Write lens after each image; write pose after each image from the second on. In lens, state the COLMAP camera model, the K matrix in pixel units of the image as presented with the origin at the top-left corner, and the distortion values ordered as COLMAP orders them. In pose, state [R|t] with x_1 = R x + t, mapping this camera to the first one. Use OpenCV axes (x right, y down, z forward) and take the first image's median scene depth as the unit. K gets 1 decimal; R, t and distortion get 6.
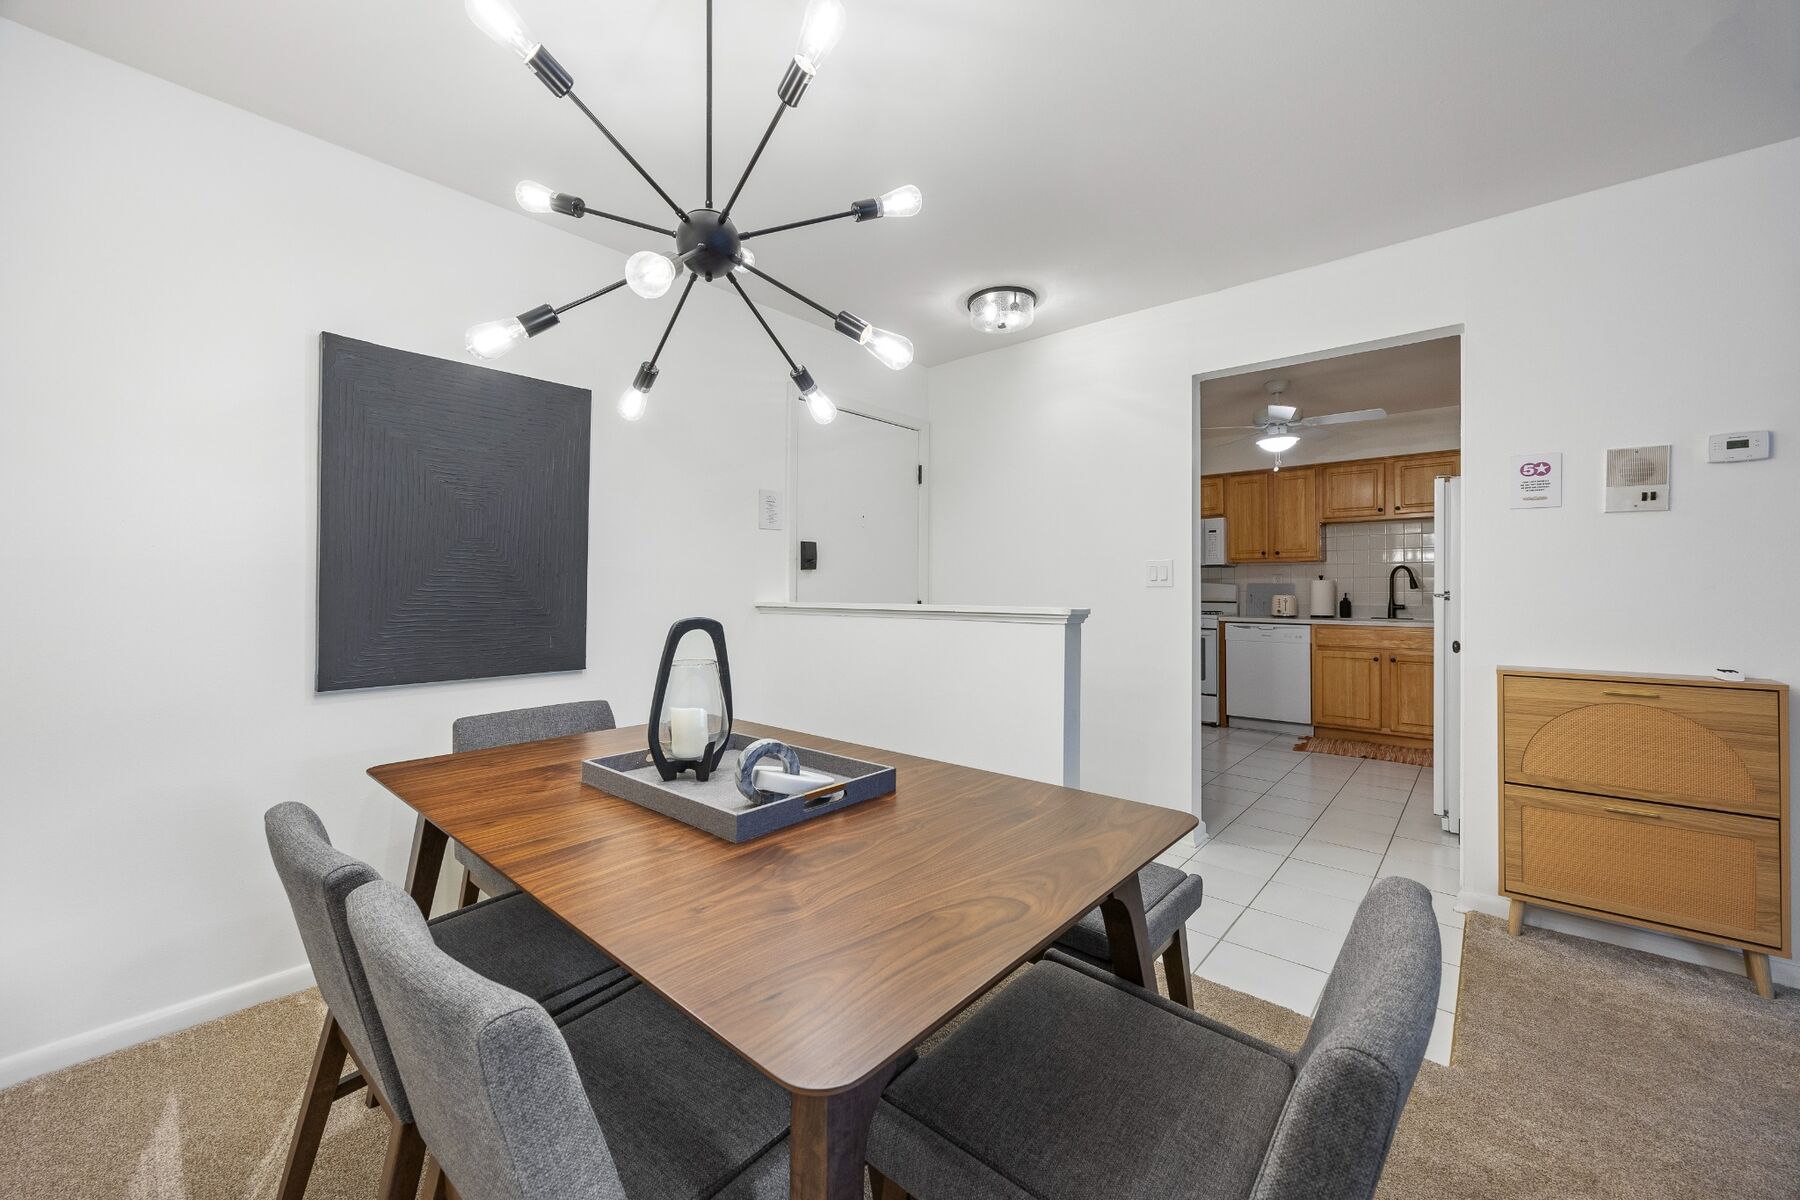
lens RADIAL K [[687.4, 0, 891.3], [0, 687.4, 591.0], [0, 0, 1]] dist [-0.000299, -0.000018]
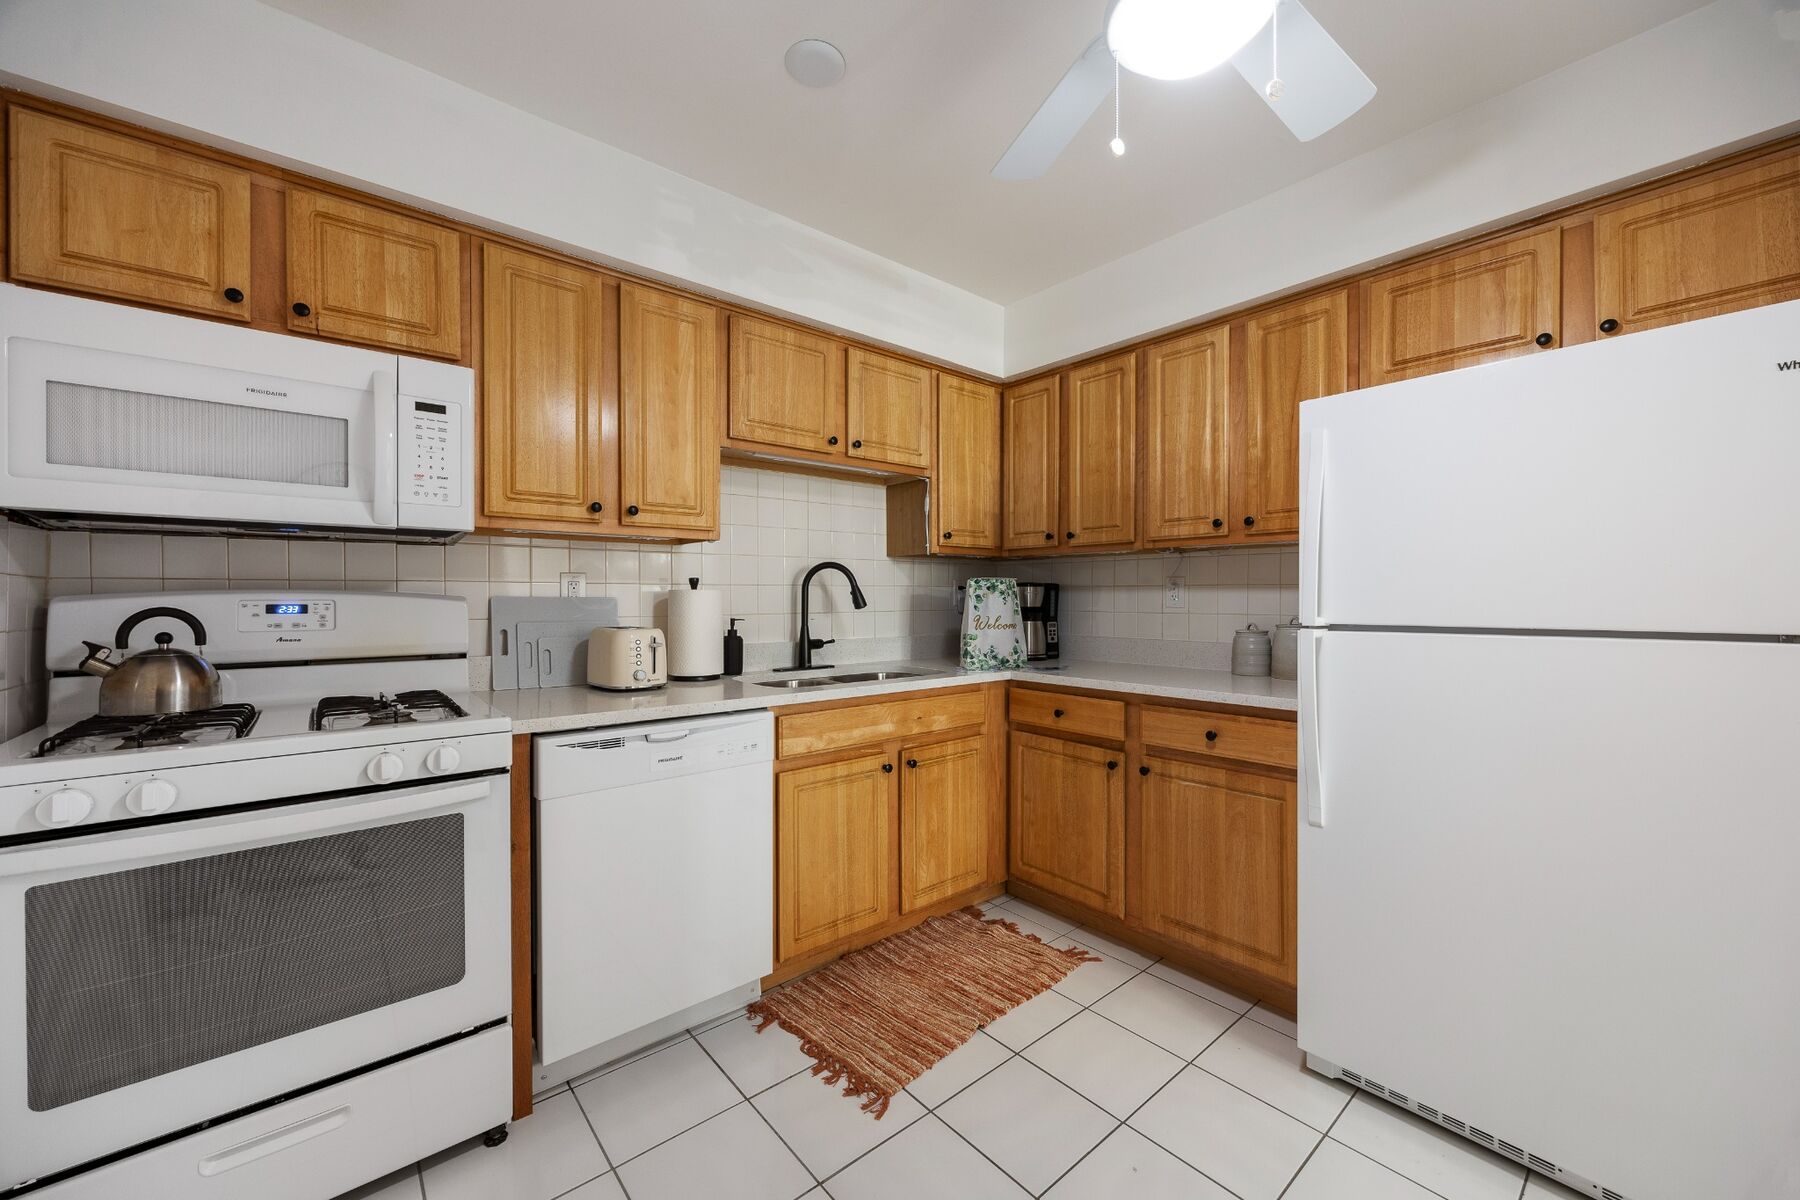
lens RADIAL K [[687.4, 0, 897.2], [0, 687.4, 595.4], [0, 0, 1]] dist [-0.000299, -0.000018]
pose [[0.164021, 0.007943, 0.986425, 0.243561], [0.005106, 0.999947, -0.008901, -0.007983], [-0.986444, 0.006497, 0.163971, 0.832654]]
